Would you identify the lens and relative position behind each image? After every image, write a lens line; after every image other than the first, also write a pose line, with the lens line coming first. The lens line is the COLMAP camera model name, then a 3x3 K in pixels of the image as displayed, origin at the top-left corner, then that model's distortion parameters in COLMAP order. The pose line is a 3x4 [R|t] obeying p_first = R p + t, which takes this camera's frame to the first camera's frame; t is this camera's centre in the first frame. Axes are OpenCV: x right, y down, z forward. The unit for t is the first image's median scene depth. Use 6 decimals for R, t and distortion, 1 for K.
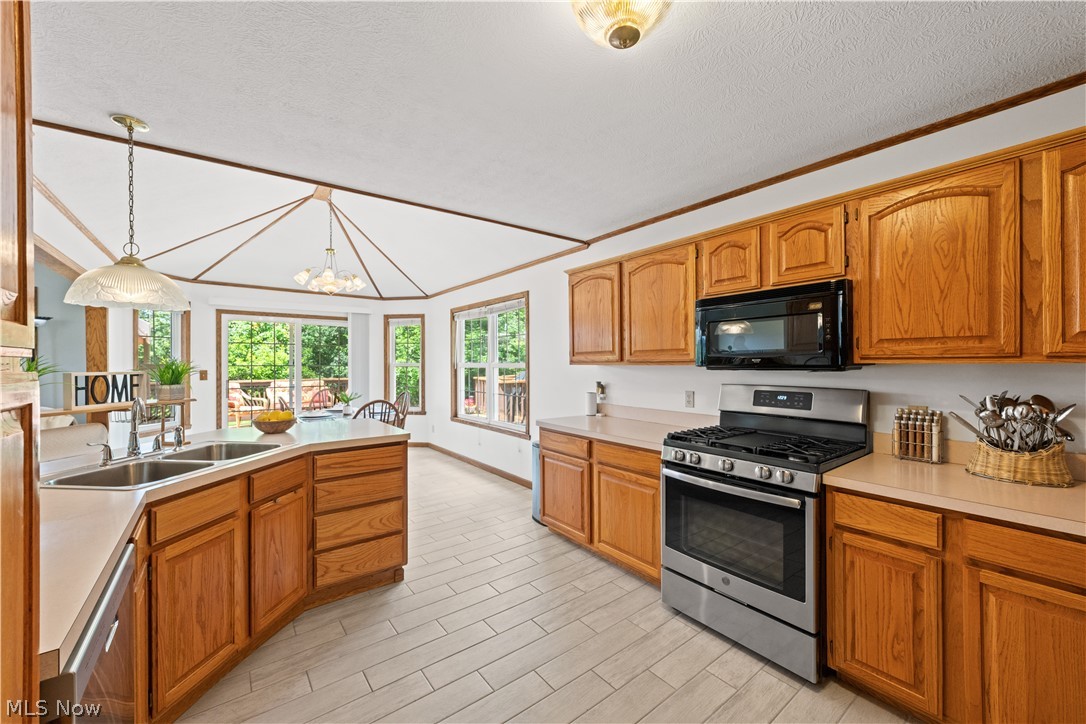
lens RADIAL K [[427.1, 0, 543.6], [0, 427.1, 362.7], [0, 0, 1]] dist [0.005003, -0.001032]
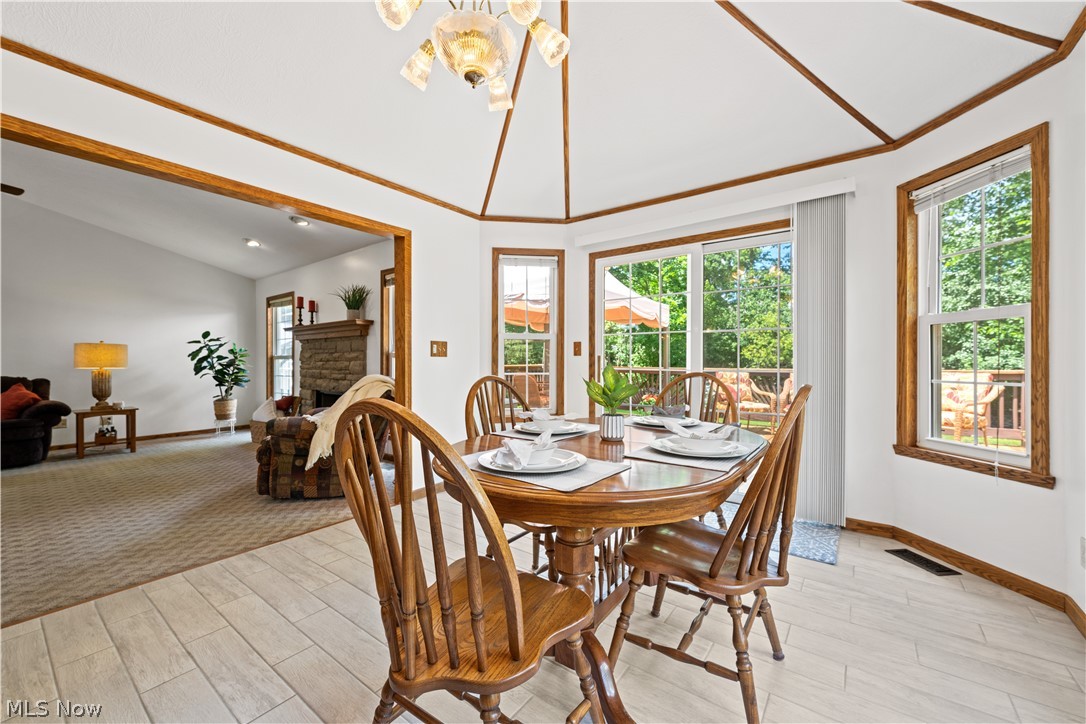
lens RADIAL K [[427.1, 0, 544.5], [0, 427.1, 362.6], [0, 0, 1]] dist [0.005003, -0.001032]
pose [[0.259903, 0.003155, -0.965630, -0.274908], [-0.000961, 0.999995, 0.003009, 0.119136], [0.965634, 0.000146, 0.259905, 1.799716]]
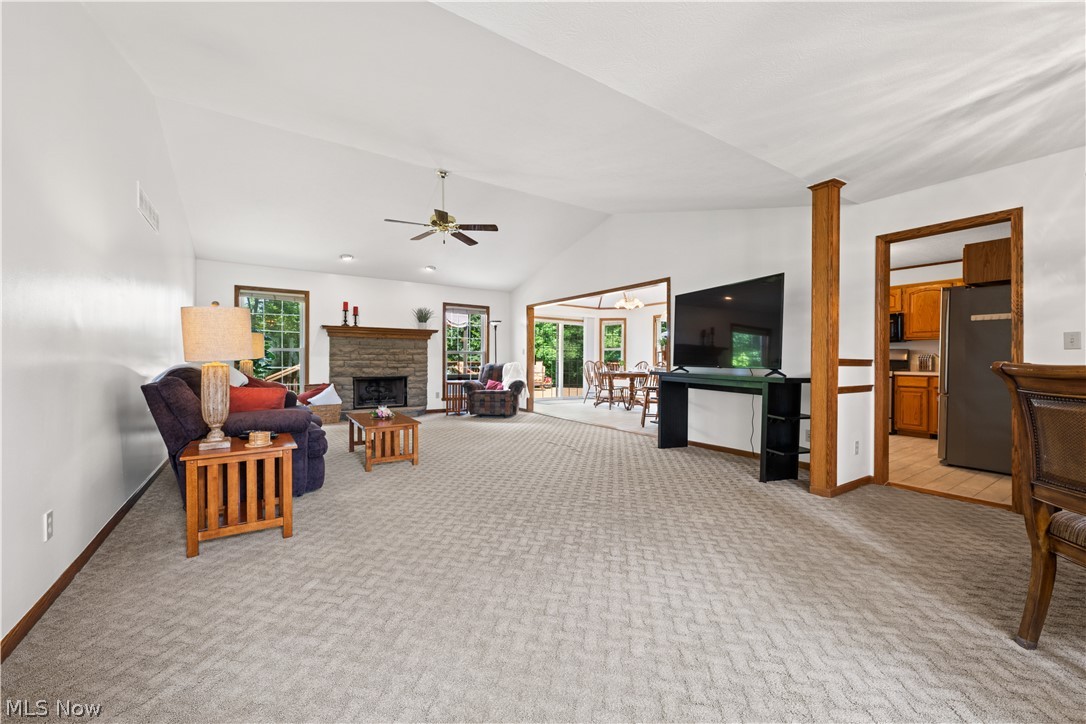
lens RADIAL K [[427.1, 0, 544.5], [0, 427.1, 360.9], [0, 0, 1]] dist [0.005003, -0.001032]
pose [[0.997825, 0.010829, -0.065023, -1.410014], [-0.010729, 0.999941, 0.001892, 0.149069], [0.065039, -0.001191, 0.997882, -1.913229]]
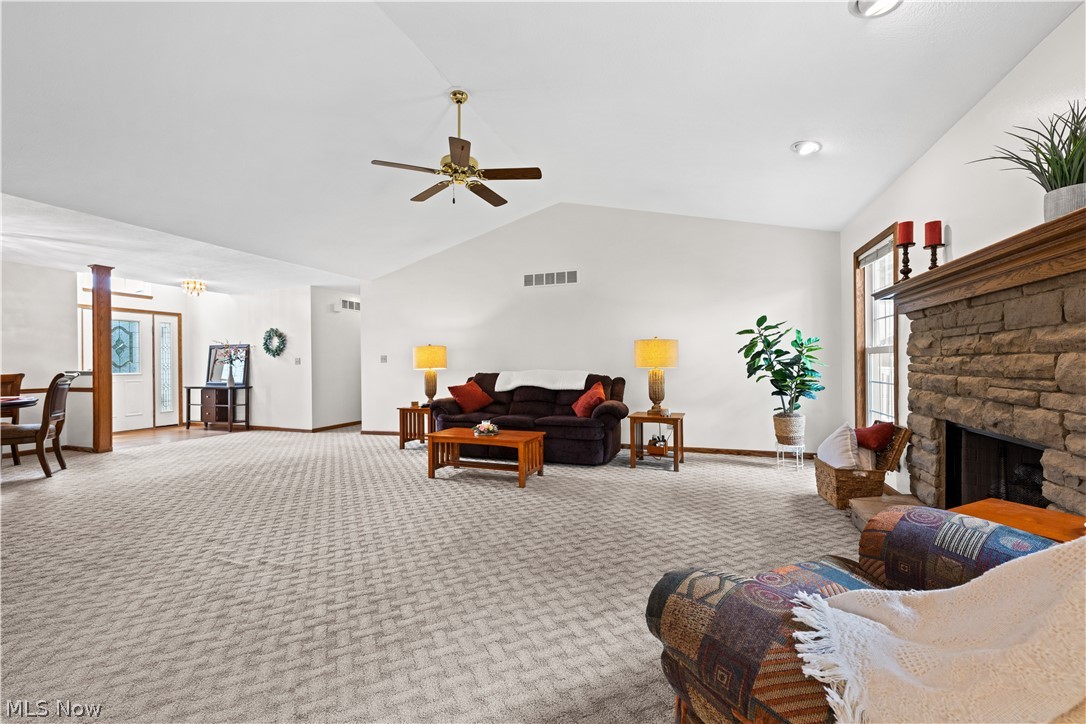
lens RADIAL K [[427.1, 0, 540.4], [0, 427.1, 362.6], [0, 0, 1]] dist [0.005003, -0.001032]
pose [[-0.854417, 0.012923, -0.519427, -1.546398], [0.013580, 0.999905, 0.002539, 0.121529], [0.519410, -0.004885, -0.854511, 1.567397]]
